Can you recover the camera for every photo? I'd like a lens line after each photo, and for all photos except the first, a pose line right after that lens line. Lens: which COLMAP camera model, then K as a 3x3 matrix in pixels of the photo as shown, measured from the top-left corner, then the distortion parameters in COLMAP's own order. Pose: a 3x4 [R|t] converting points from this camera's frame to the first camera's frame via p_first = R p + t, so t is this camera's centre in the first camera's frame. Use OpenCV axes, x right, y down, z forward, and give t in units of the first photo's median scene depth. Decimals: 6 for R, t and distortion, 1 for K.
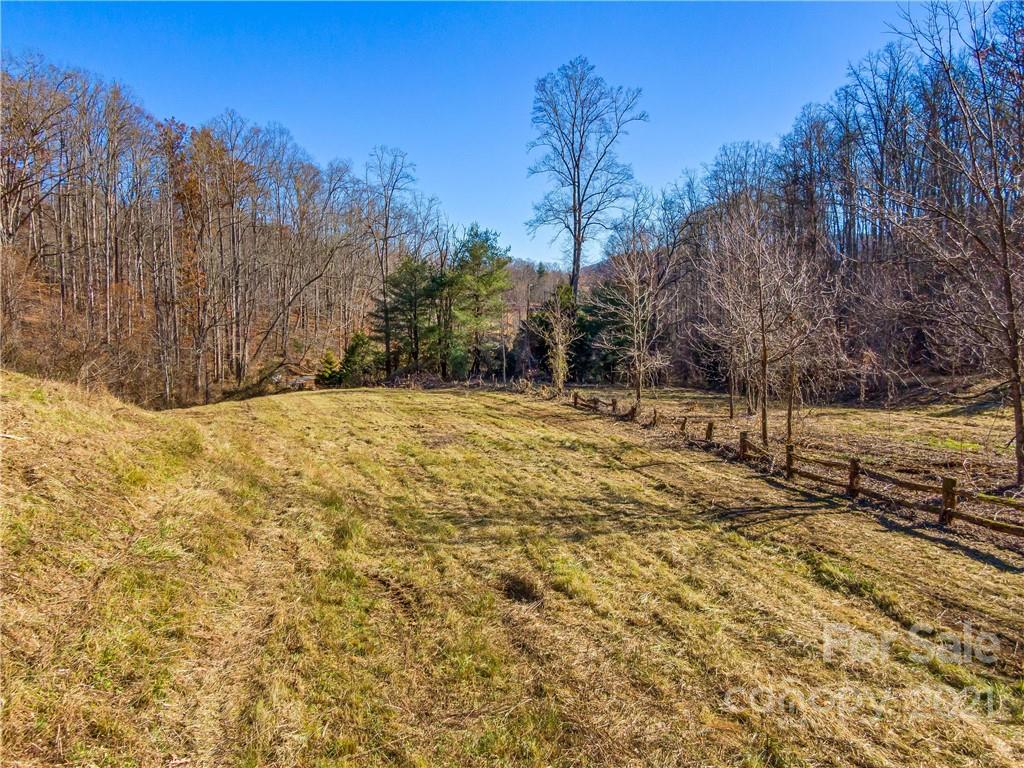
lens RADIAL K [[713.7, 0, 510.5], [0, 713.7, 383.8], [0, 0, 1]] dist [0.005533, -0.029004]
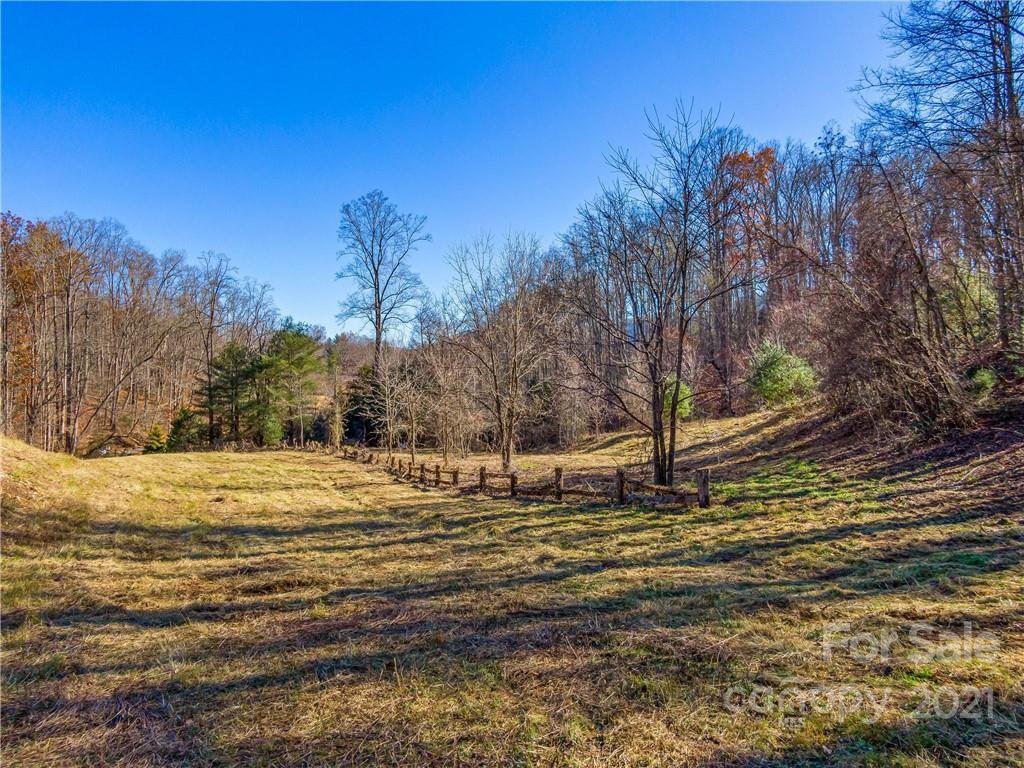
lens RADIAL K [[713.7, 0, 519.5], [0, 713.7, 385.5], [0, 0, 1]] dist [0.005533, -0.029004]
pose [[0.977048, -0.002158, 0.213010, 0.071233], [0.023919, 0.994736, -0.099635, 0.020557], [-0.211674, 0.102443, 0.971957, -0.243167]]
